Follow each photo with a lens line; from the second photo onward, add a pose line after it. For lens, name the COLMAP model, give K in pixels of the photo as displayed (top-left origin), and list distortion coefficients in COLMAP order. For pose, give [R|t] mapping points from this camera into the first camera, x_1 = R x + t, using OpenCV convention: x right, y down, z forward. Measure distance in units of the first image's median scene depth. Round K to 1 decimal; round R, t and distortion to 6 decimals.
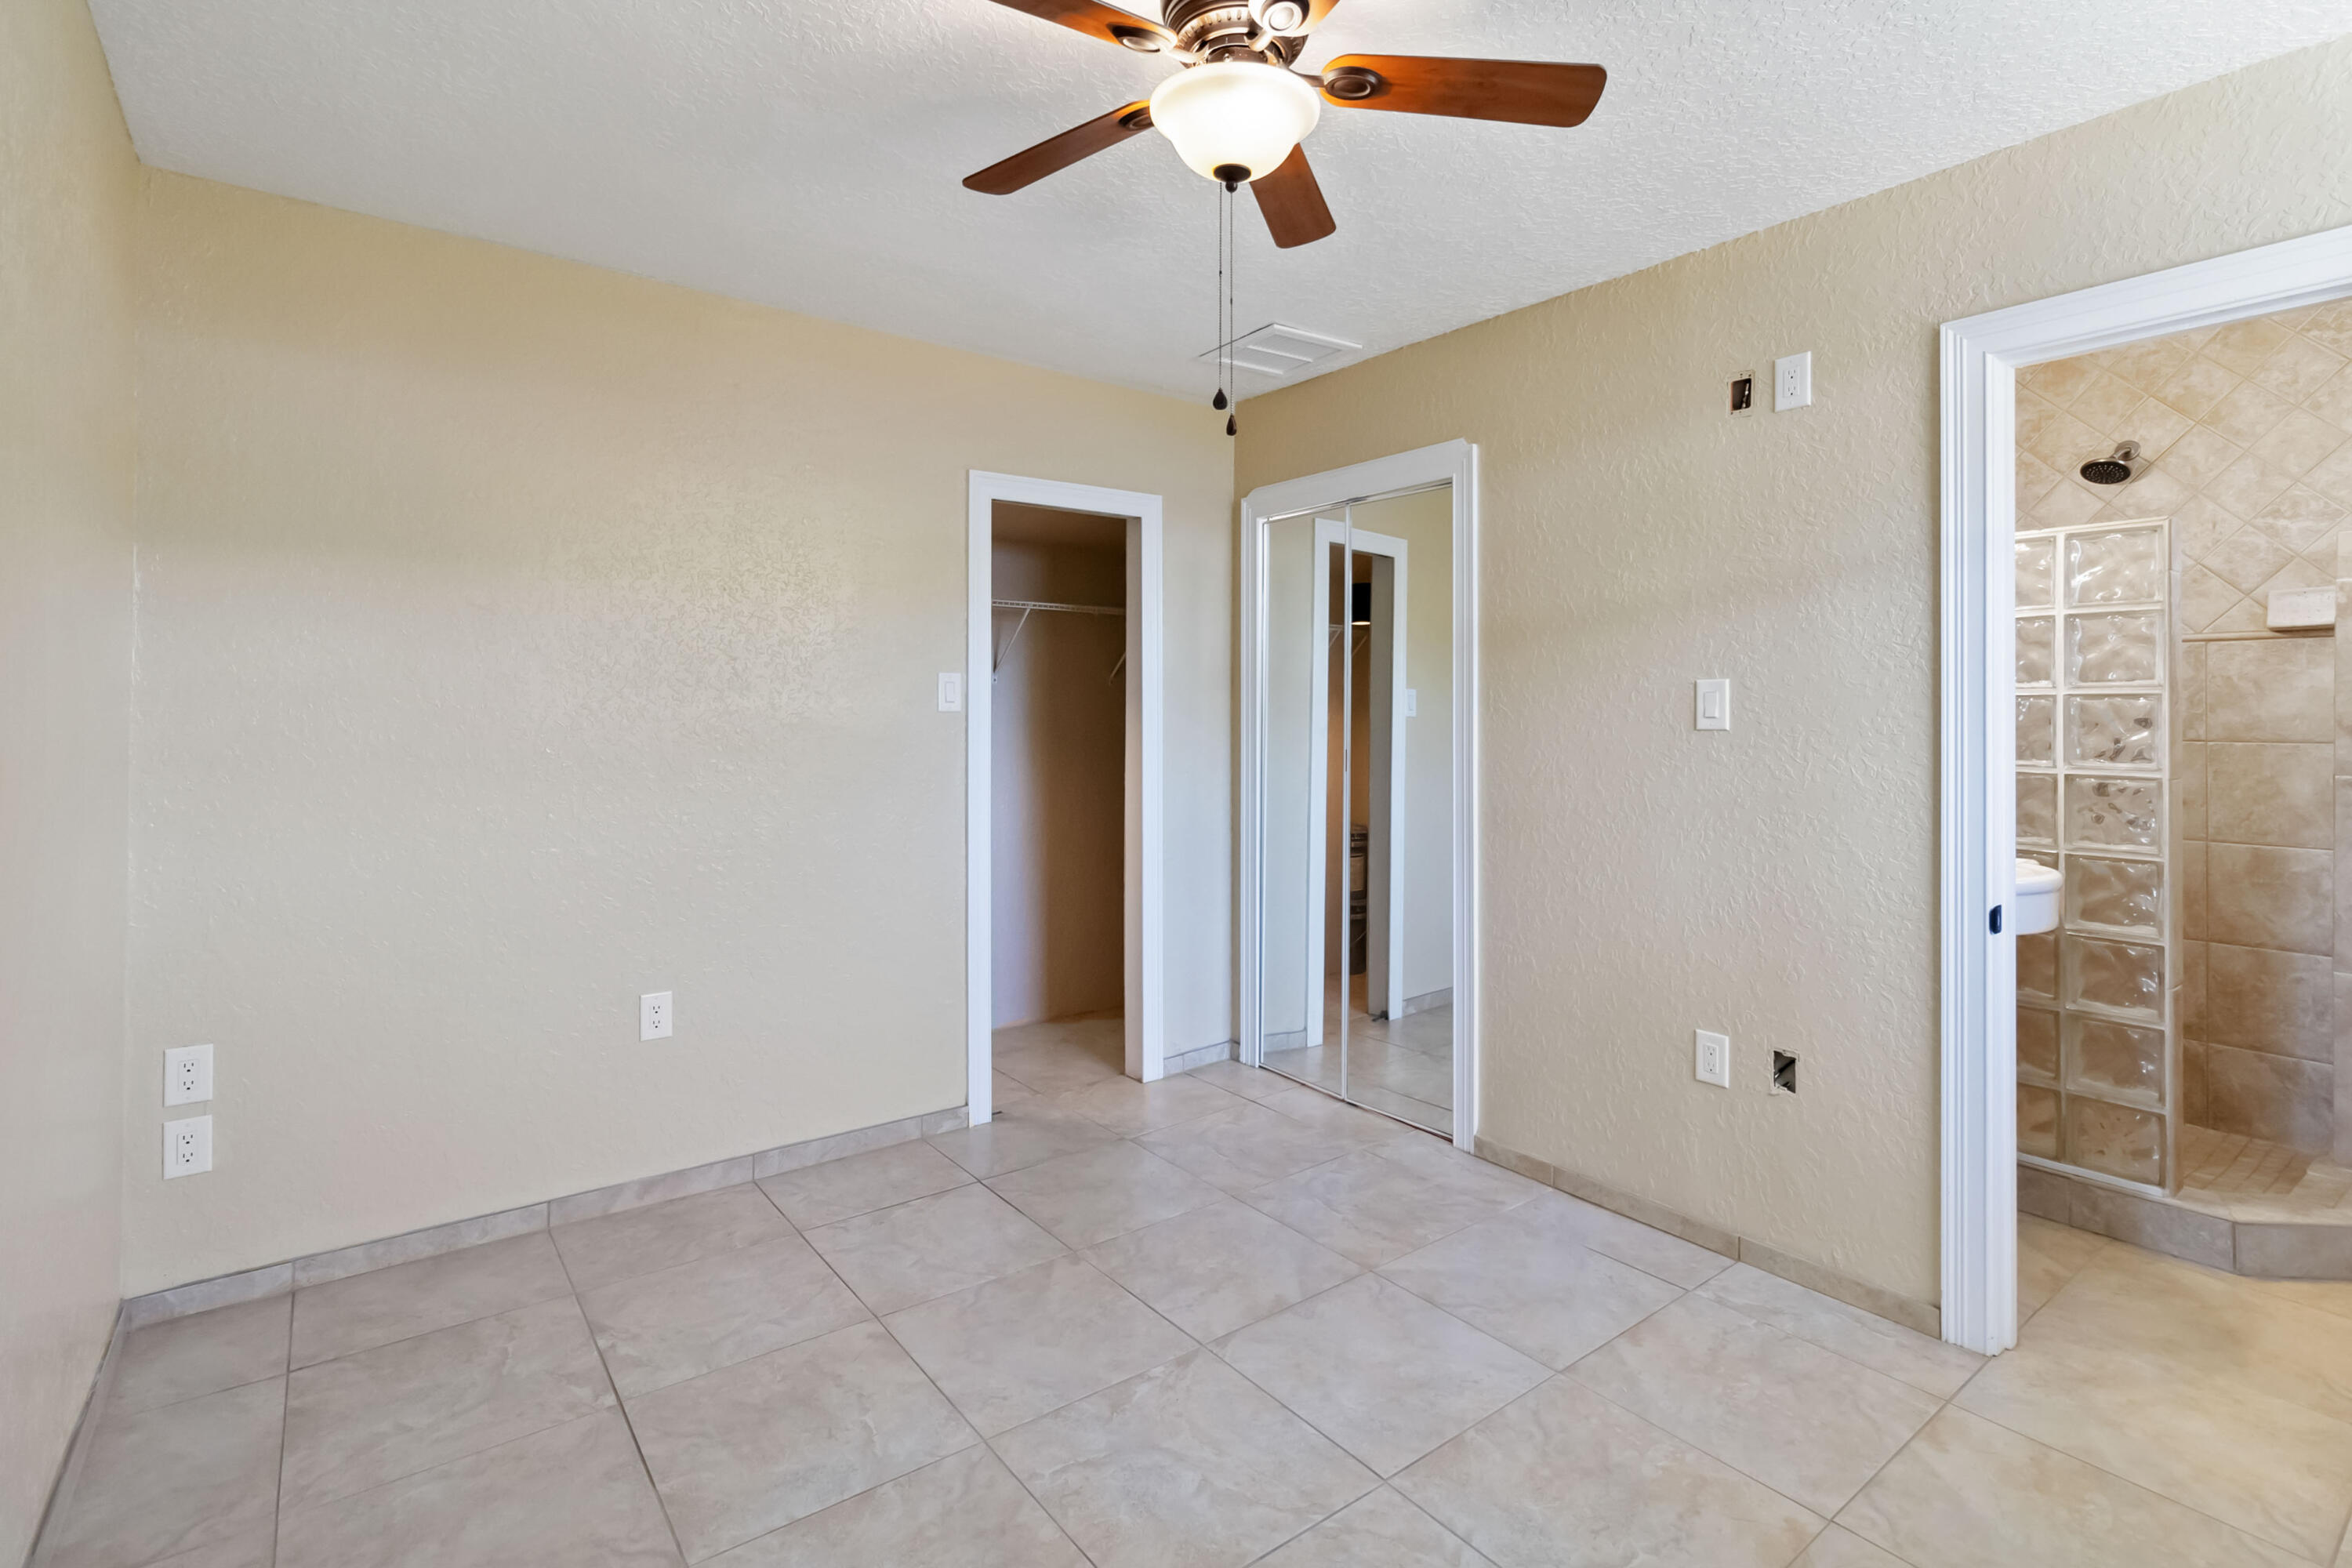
lens RADIAL K [[1099.2, 0, 1188.1], [0, 1099.2, 706.9], [0, 0, 1]] dist [-0.001822, 0.001479]
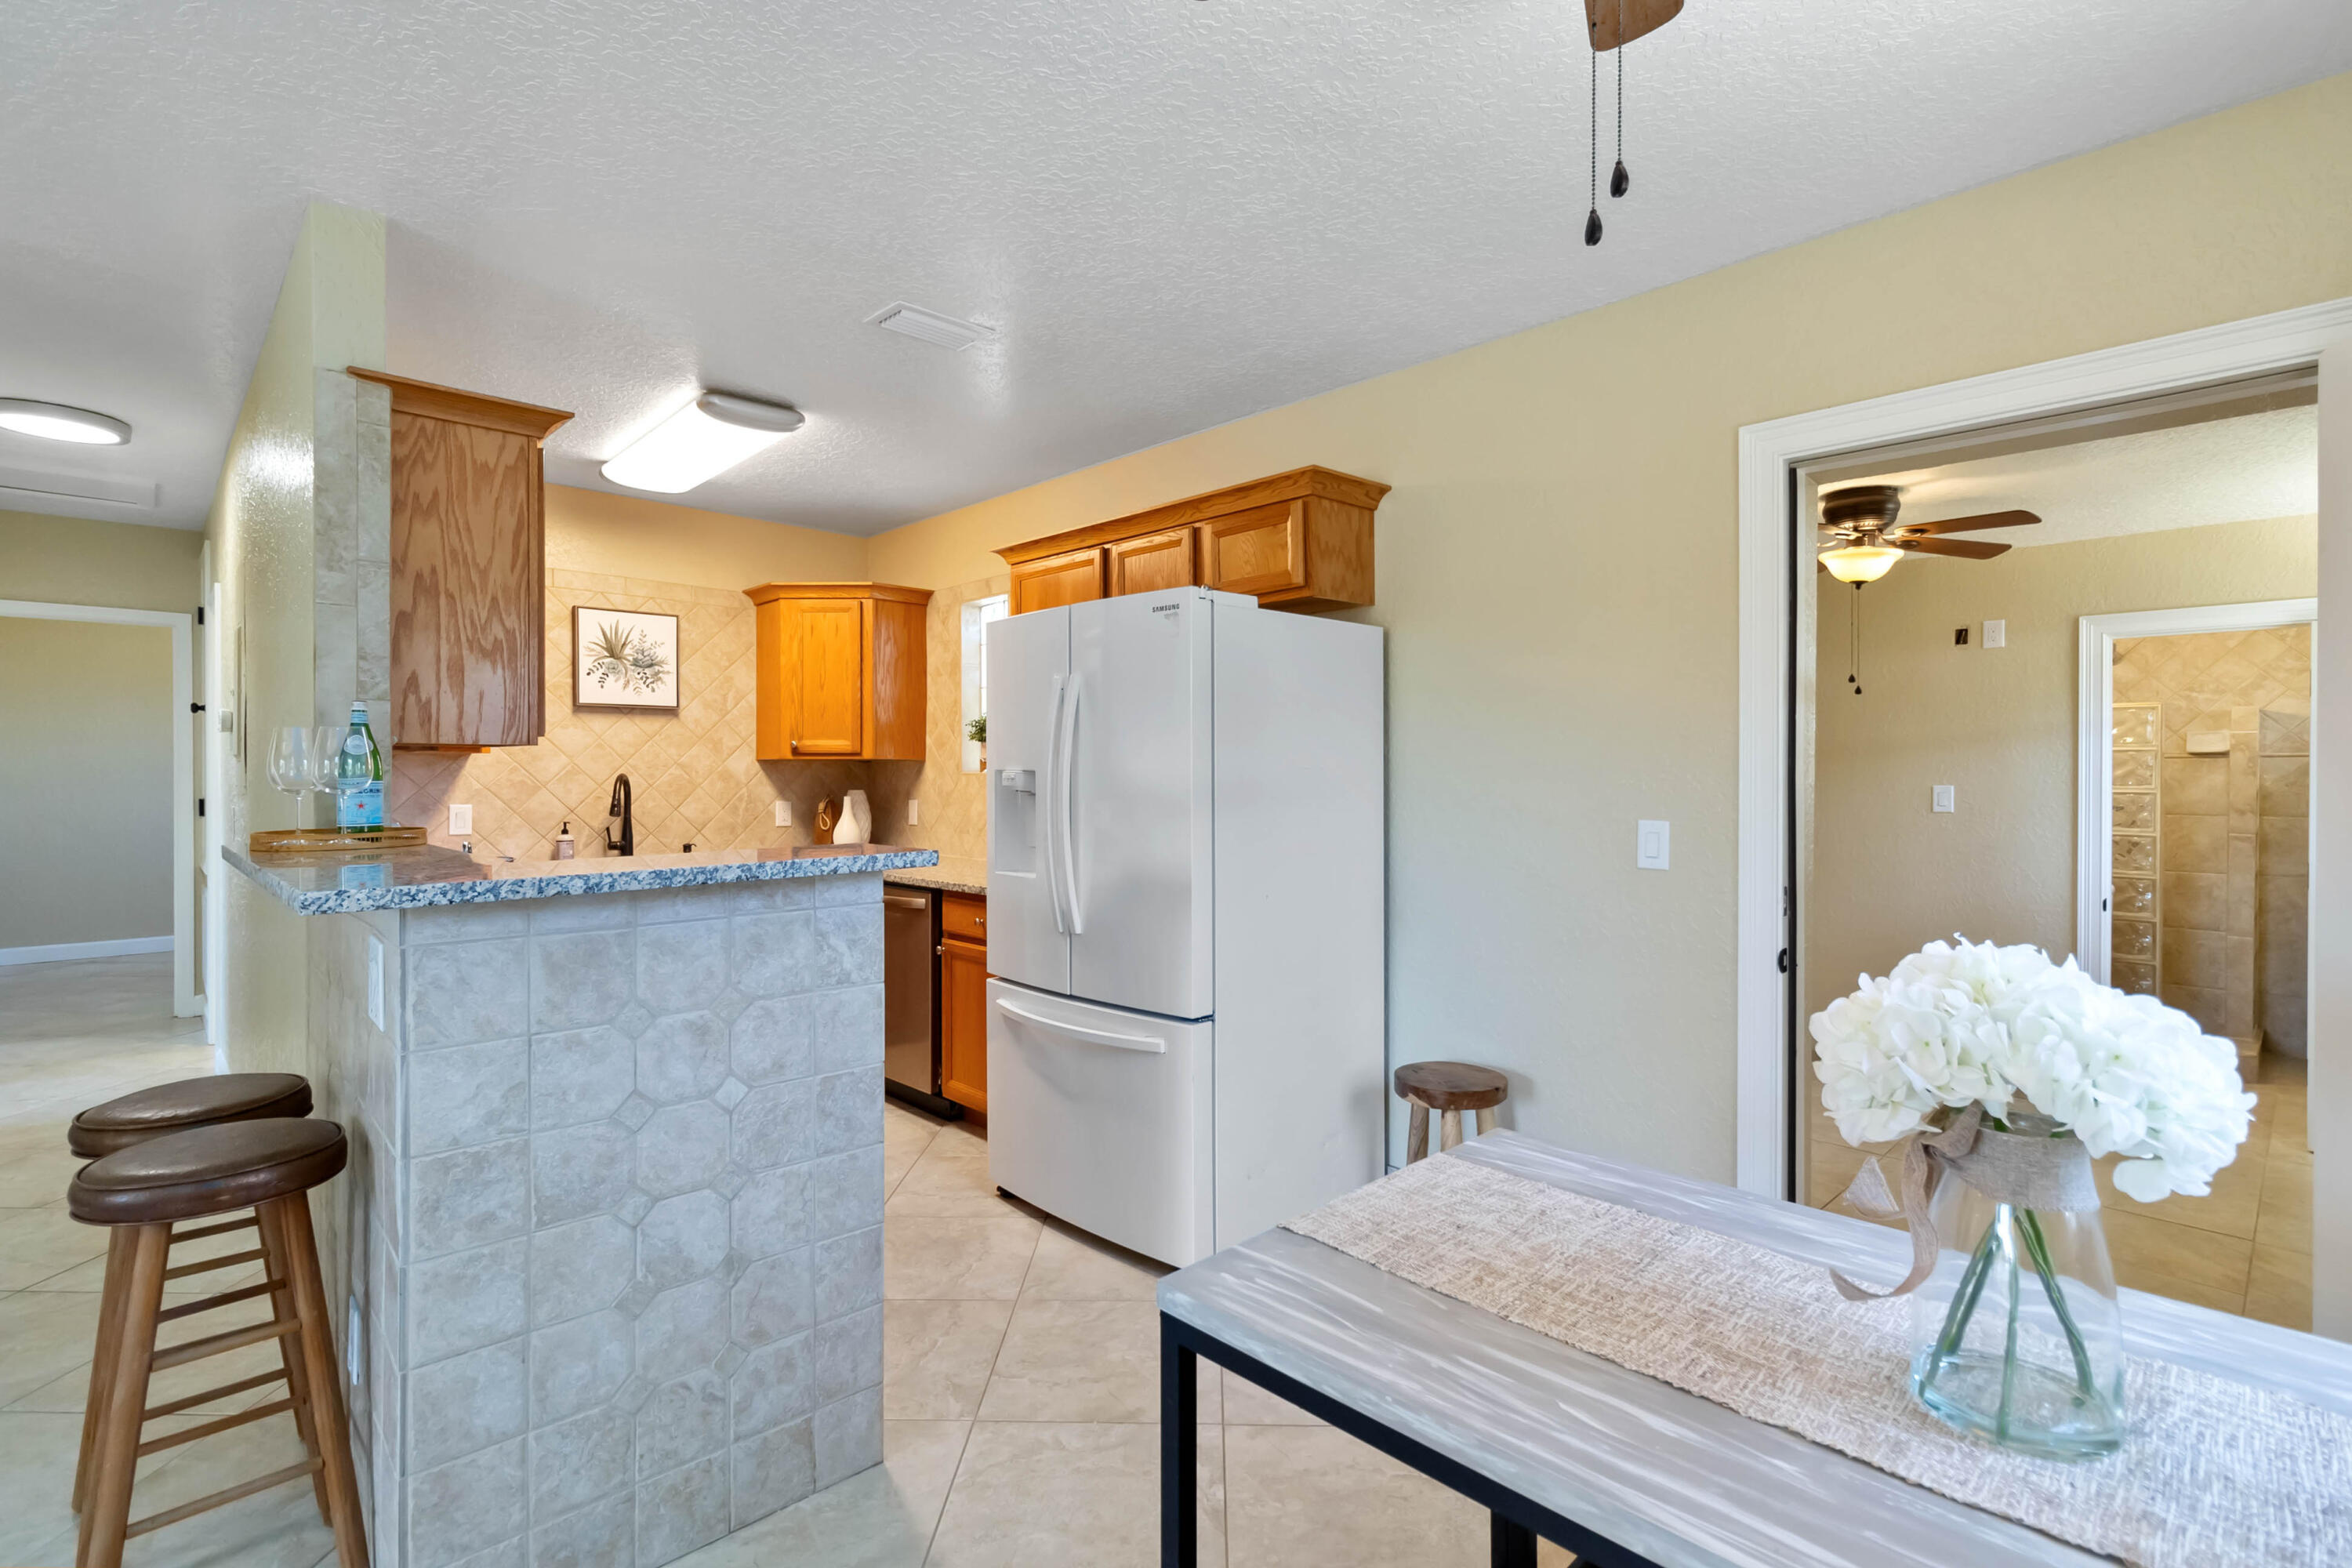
lens RADIAL K [[1099.2, 0, 1178.7], [0, 1099.2, 777.3], [0, 0, 1]] dist [-0.001822, 0.001479]
pose [[0.993469, -0.000881, 0.114100, -0.872019], [-0.000515, 0.999925, 0.012203, -0.051217], [-0.114102, -0.012182, 0.993394, -0.608941]]
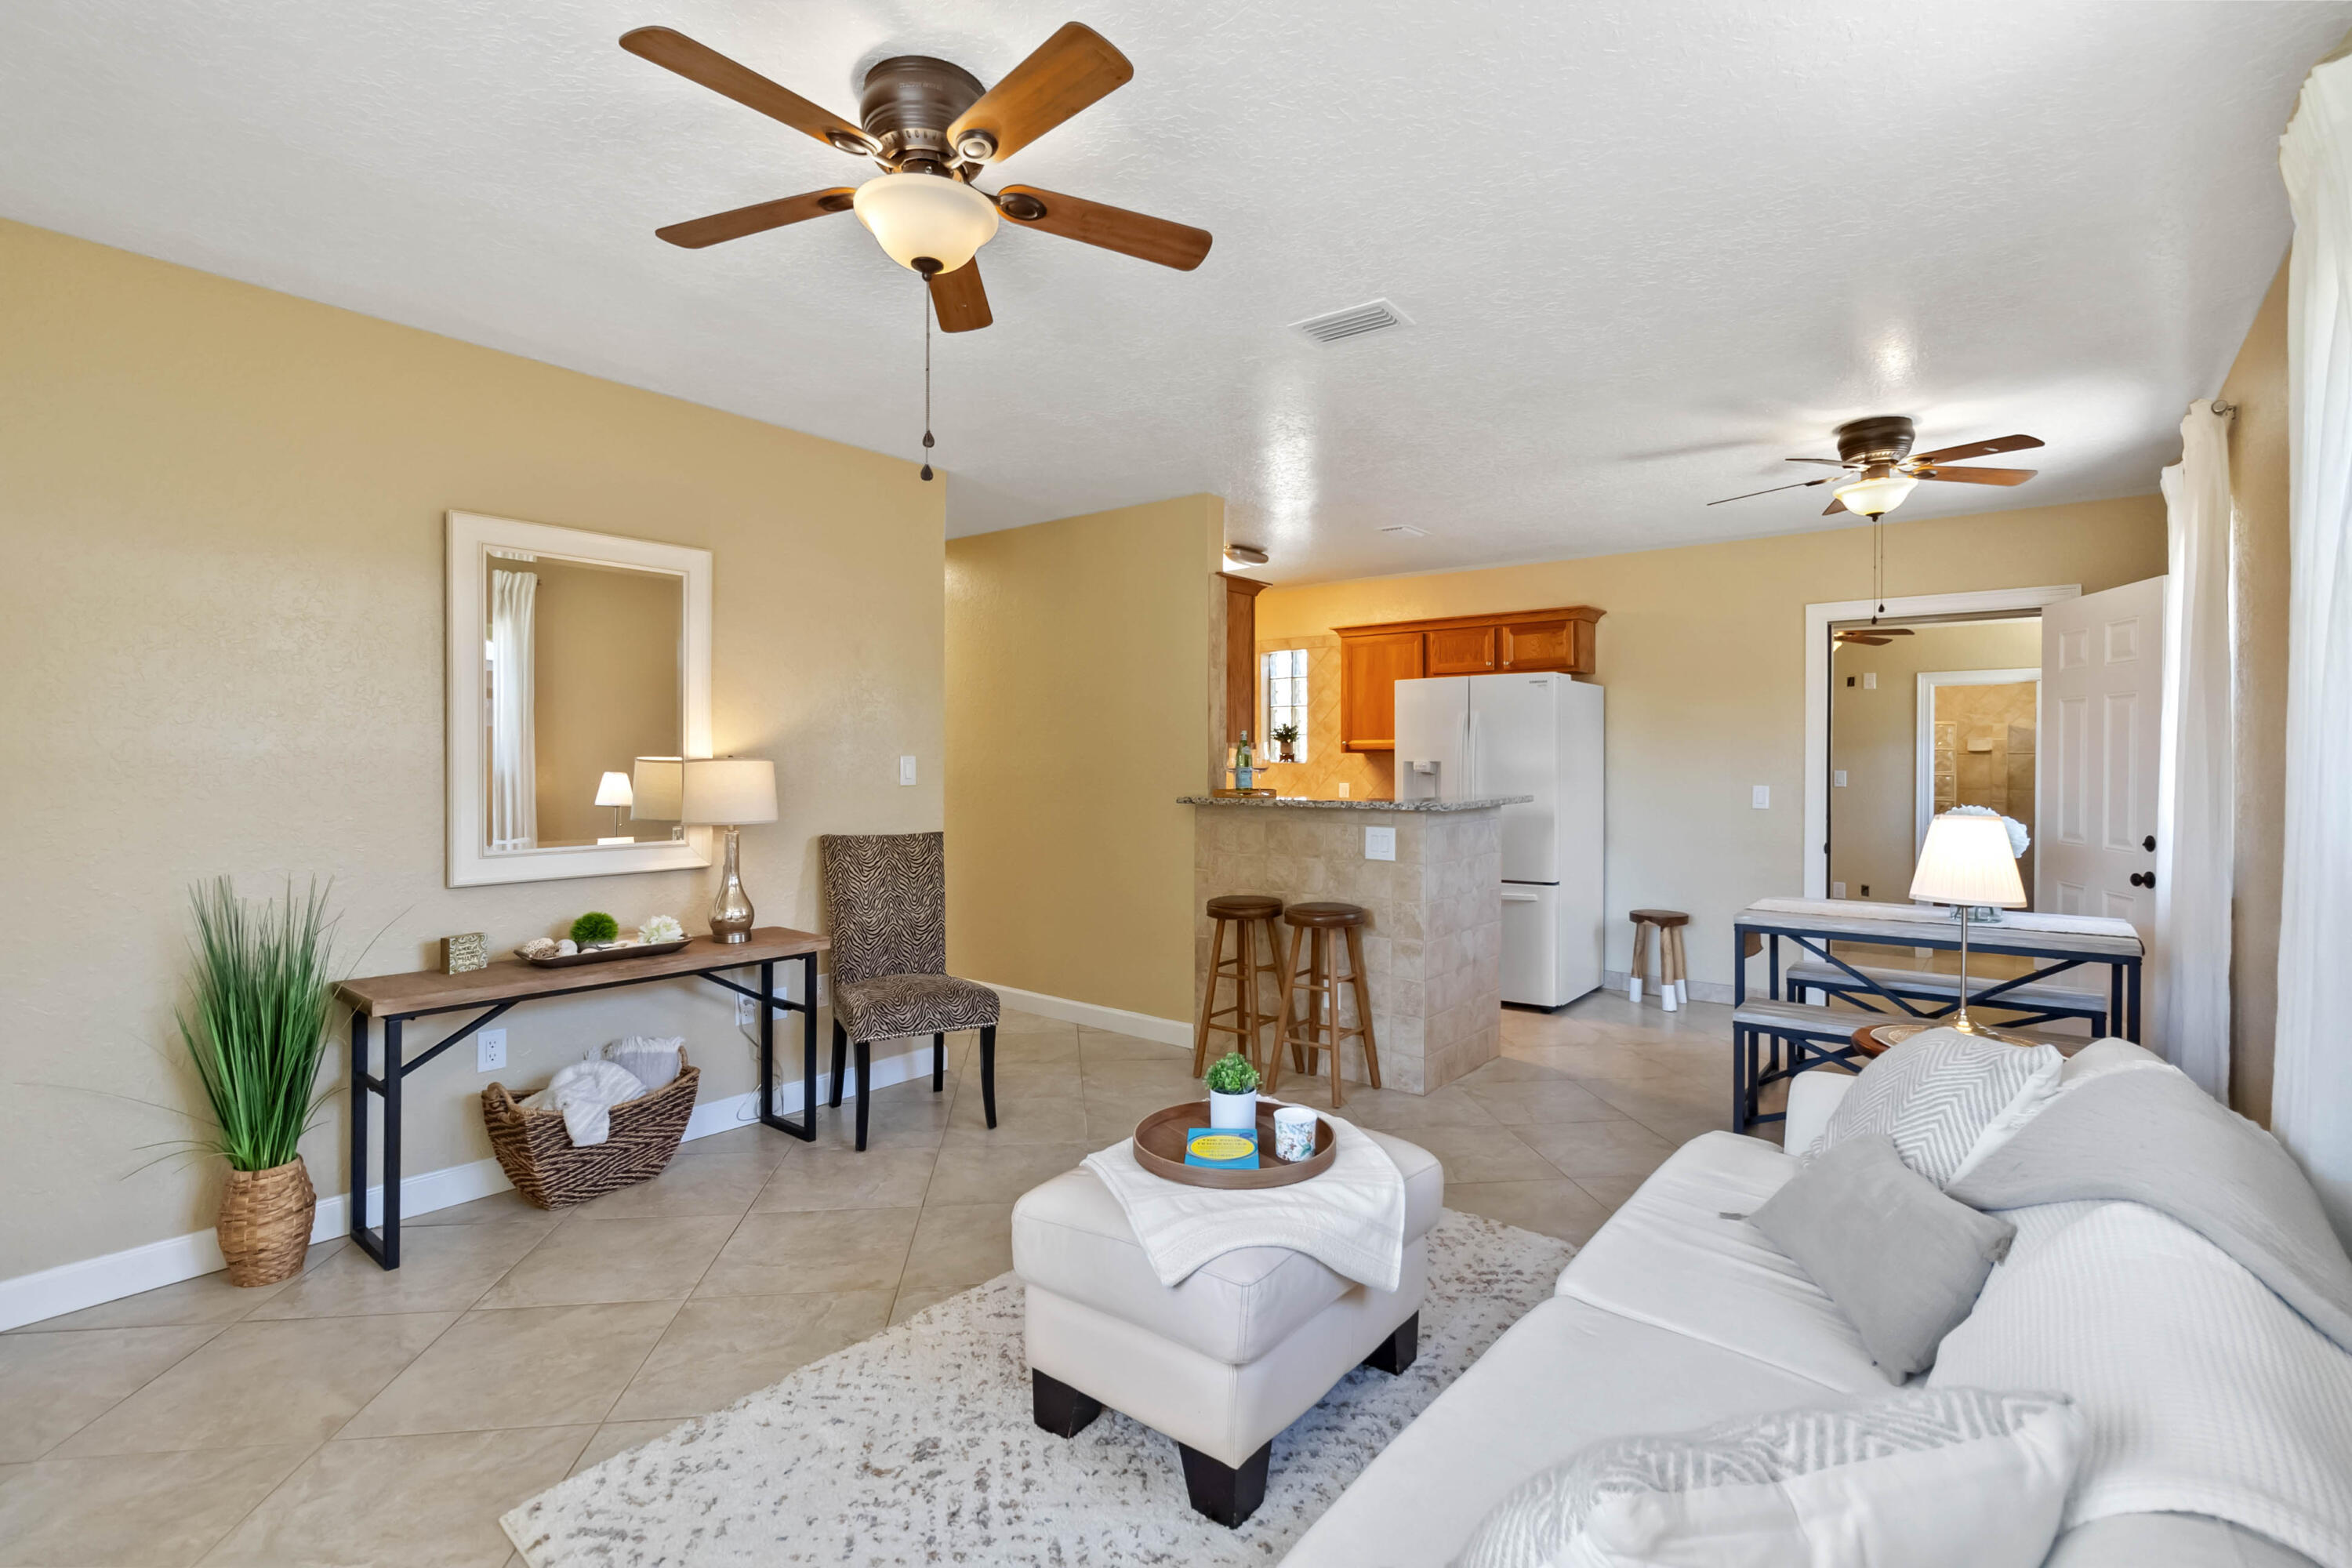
lens RADIAL K [[1099.2, 0, 1165.1], [0, 1099.2, 769.0], [0, 0, 1]] dist [-0.001822, 0.001479]
pose [[0.969324, -0.001993, 0.245780, -2.507343], [-0.001591, 0.999895, 0.014382, -0.066029], [-0.245782, -0.014332, 0.969219, -1.841154]]
